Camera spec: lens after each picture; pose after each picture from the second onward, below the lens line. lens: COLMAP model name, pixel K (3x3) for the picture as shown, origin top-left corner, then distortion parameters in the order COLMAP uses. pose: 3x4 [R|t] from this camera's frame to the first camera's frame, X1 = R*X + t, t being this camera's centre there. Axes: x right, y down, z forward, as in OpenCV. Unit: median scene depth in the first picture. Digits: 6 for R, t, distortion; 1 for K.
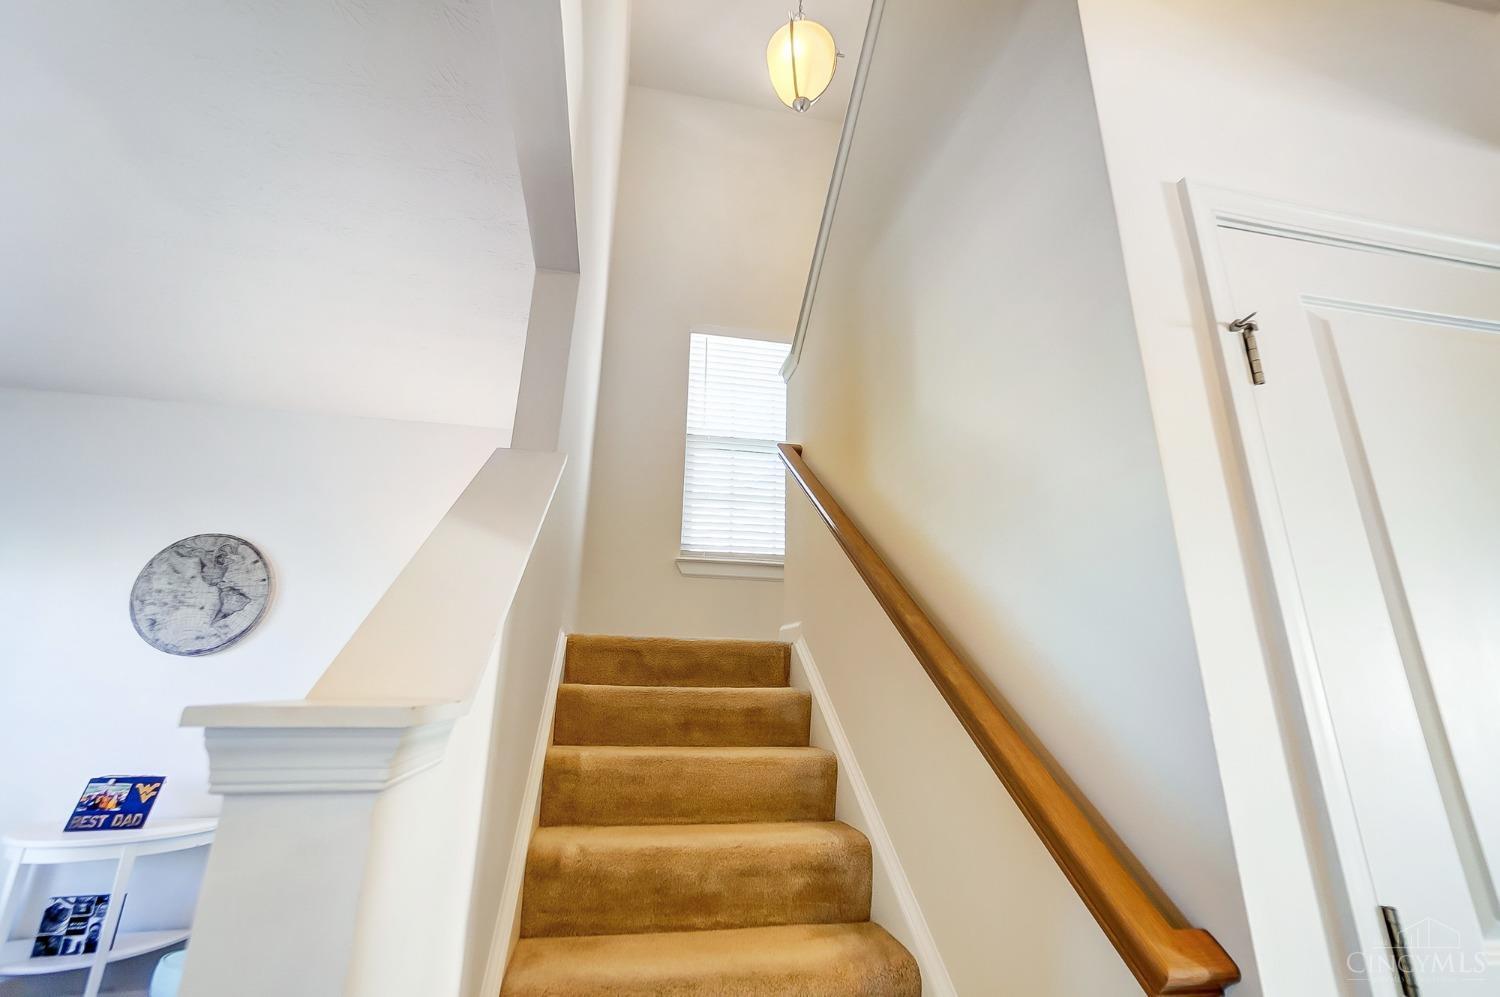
lens RADIAL K [[649.4, 0, 740.7], [0, 649.4, 488.2], [0, 0, 1]] dist [0.000204, 0.006166]
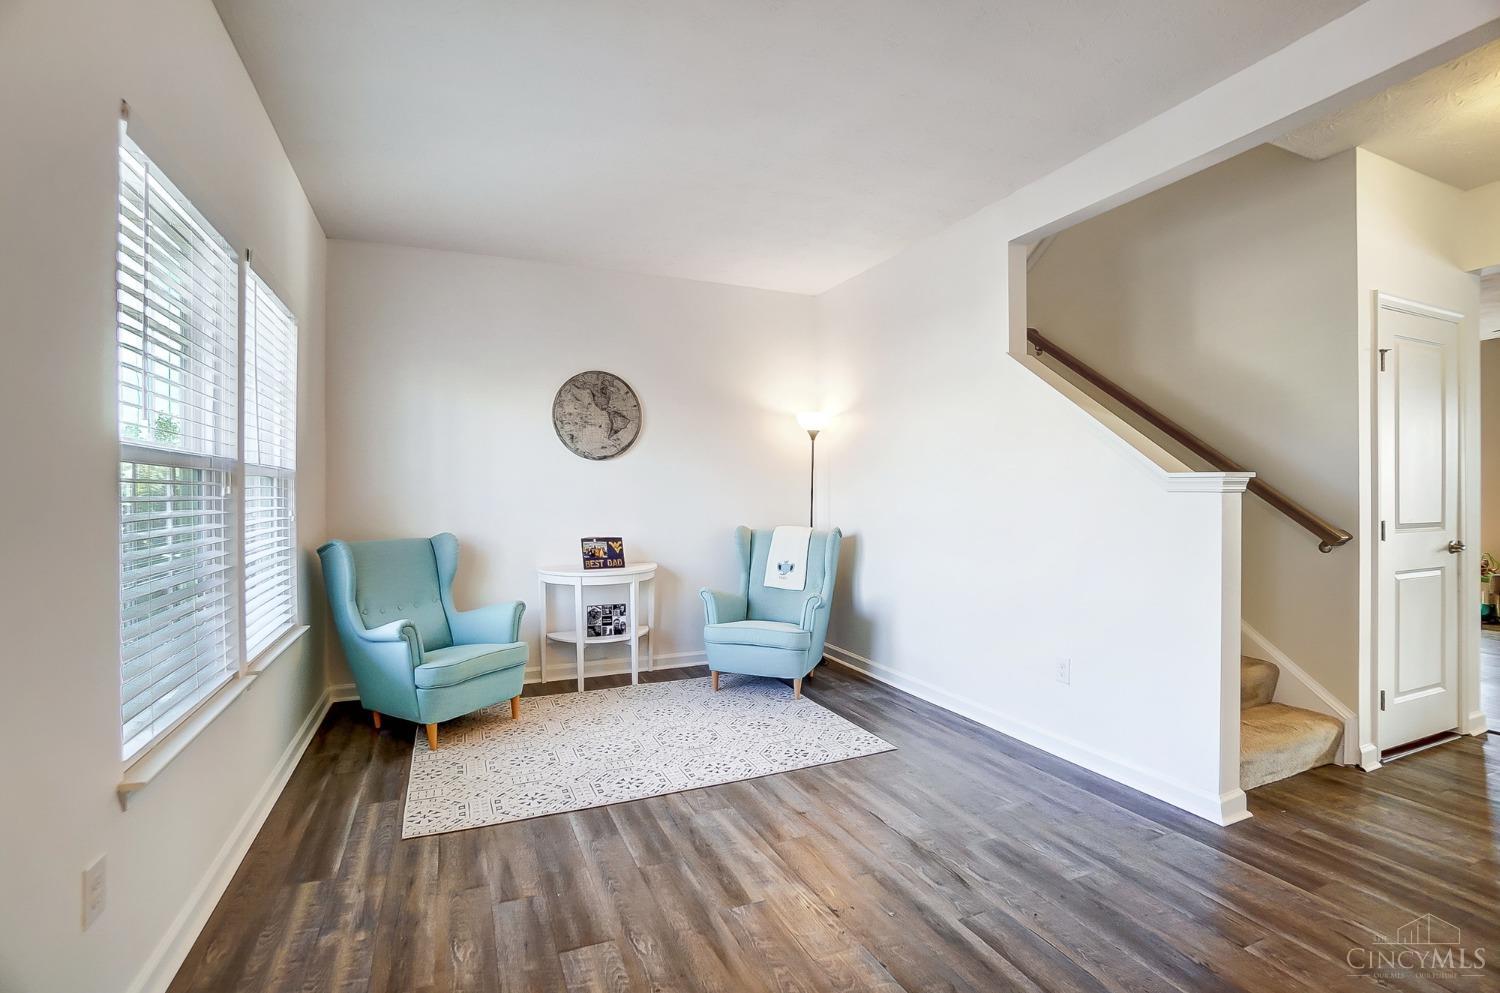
lens RADIAL K [[668.9, 0, 741.0], [0, 668.9, 487.5], [0, 0, 1]] dist [-0.026404, 0.000238]
pose [[0.978333, -0.015268, 0.206476, -0.843660], [-0.046678, 0.955335, 0.291814, -0.119841], [-0.201709, -0.295129, 0.933923, -0.420356]]
